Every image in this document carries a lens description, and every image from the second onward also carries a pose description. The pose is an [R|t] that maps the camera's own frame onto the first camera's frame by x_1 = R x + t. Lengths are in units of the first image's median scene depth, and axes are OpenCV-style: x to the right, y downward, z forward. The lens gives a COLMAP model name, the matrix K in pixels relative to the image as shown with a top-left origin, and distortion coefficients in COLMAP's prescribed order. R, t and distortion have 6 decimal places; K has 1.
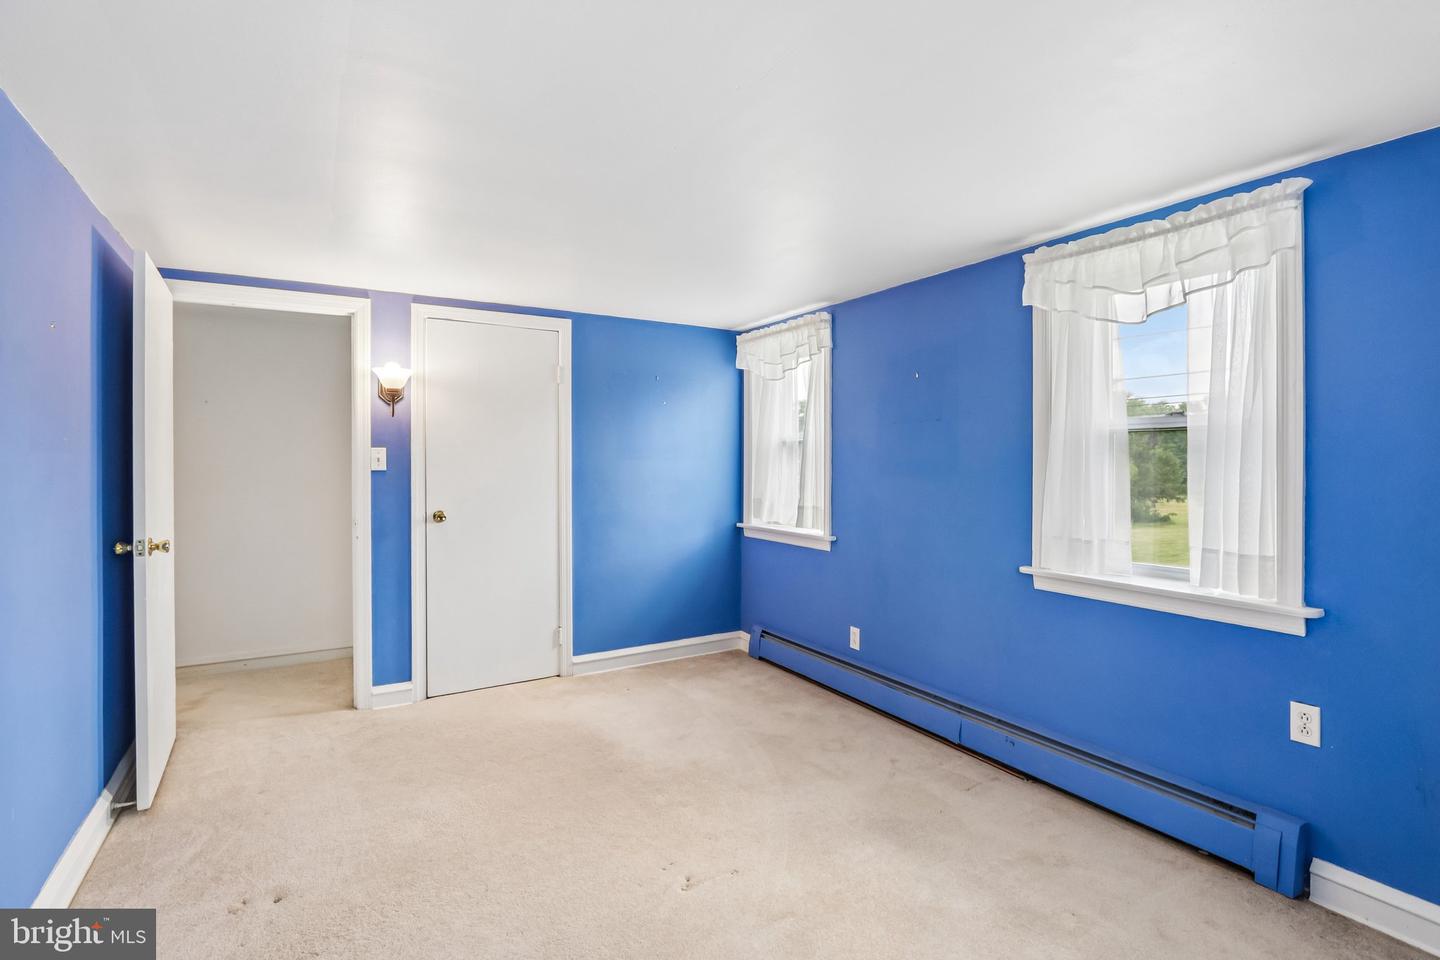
lens RADIAL K [[686.1, 0, 714.7], [0, 686.1, 468.5], [0, 0, 1]] dist [-0.029439, 0.011001]
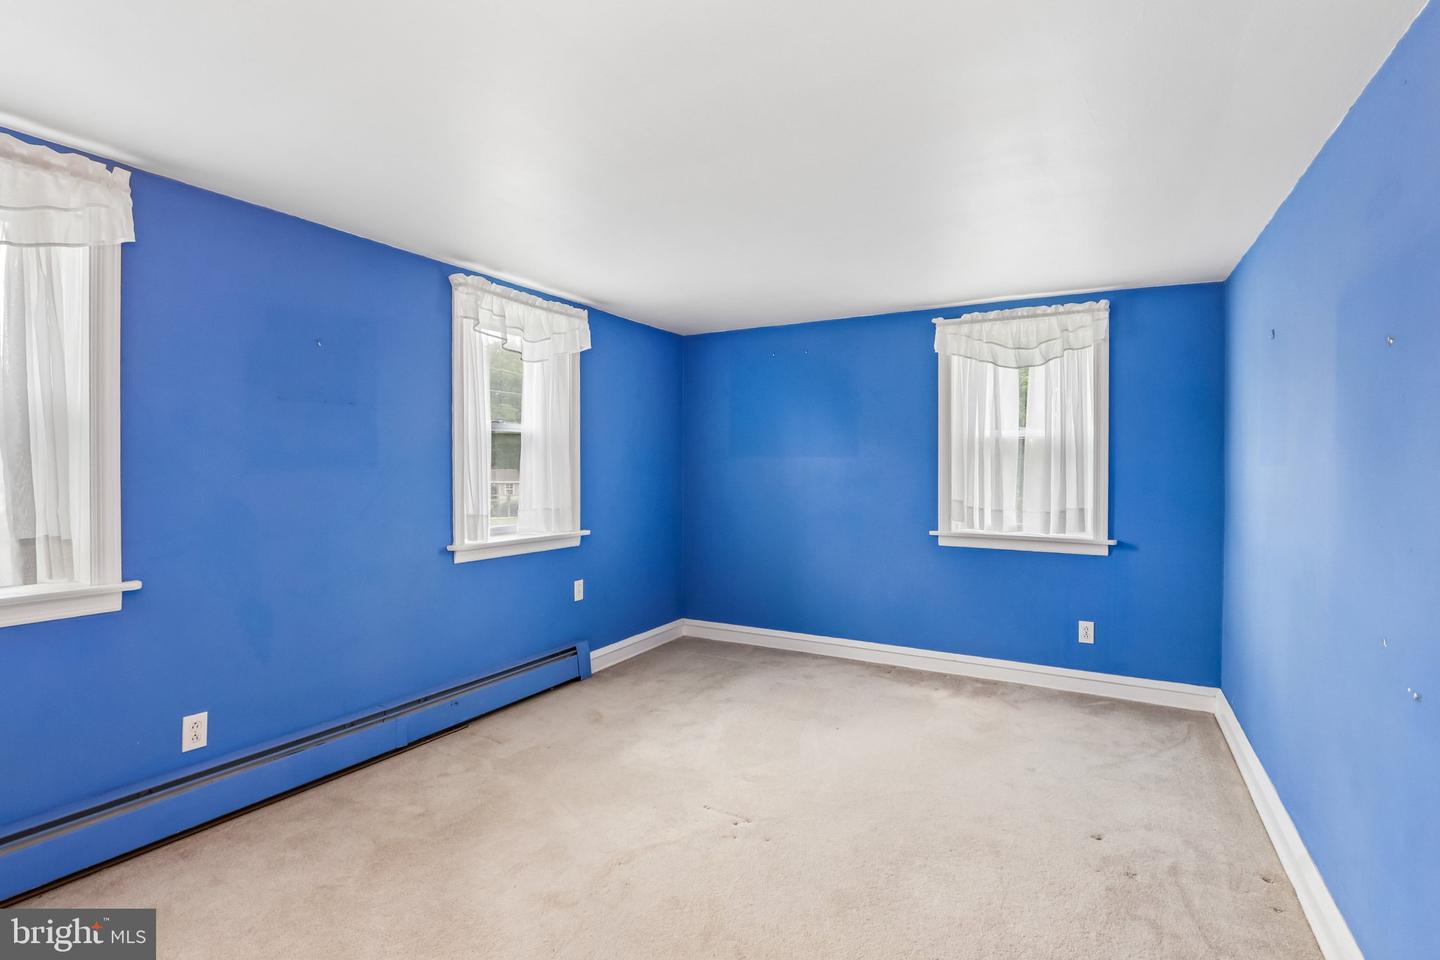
lens RADIAL K [[686.1, 0, 714.7], [0, 686.1, 468.5], [0, 0, 1]] dist [-0.029439, 0.011001]
pose [[-0.494062, -0.004774, 0.869414, -0.593888], [0.007120, 0.999929, 0.009537, 0.006566], [-0.869398, 0.010902, -0.493993, 0.935446]]
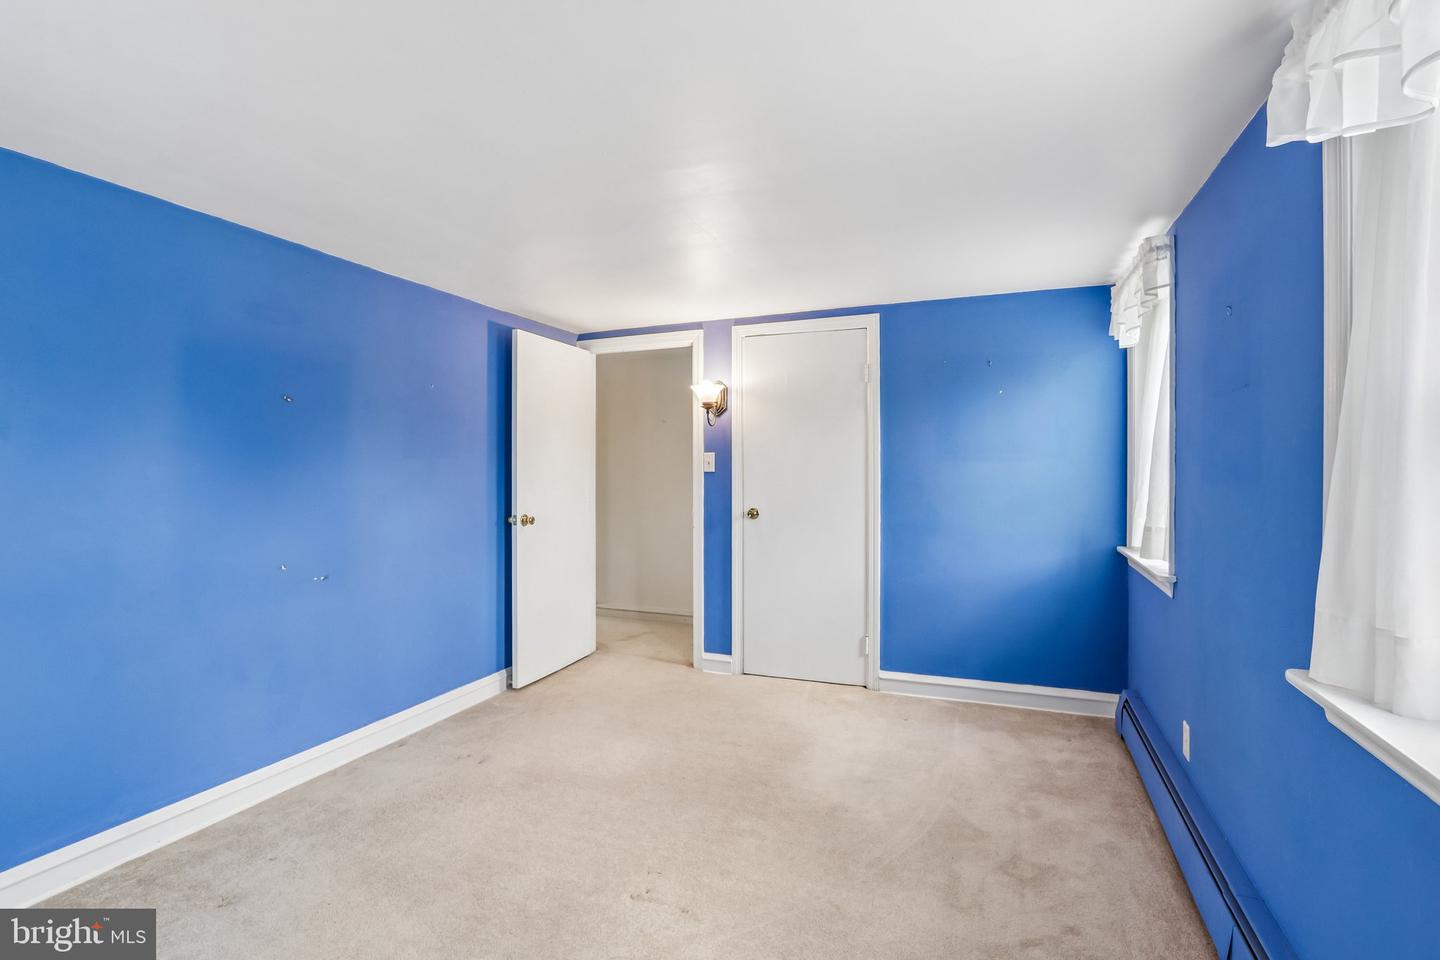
lens RADIAL K [[686.1, 0, 714.7], [0, 686.1, 468.5], [0, 0, 1]] dist [-0.029439, 0.011001]
pose [[0.593032, -0.000200, -0.805179, 0.472832], [-0.003098, 0.999992, -0.002530, -0.000088], [0.805173, 0.003995, 0.593026, 0.293828]]
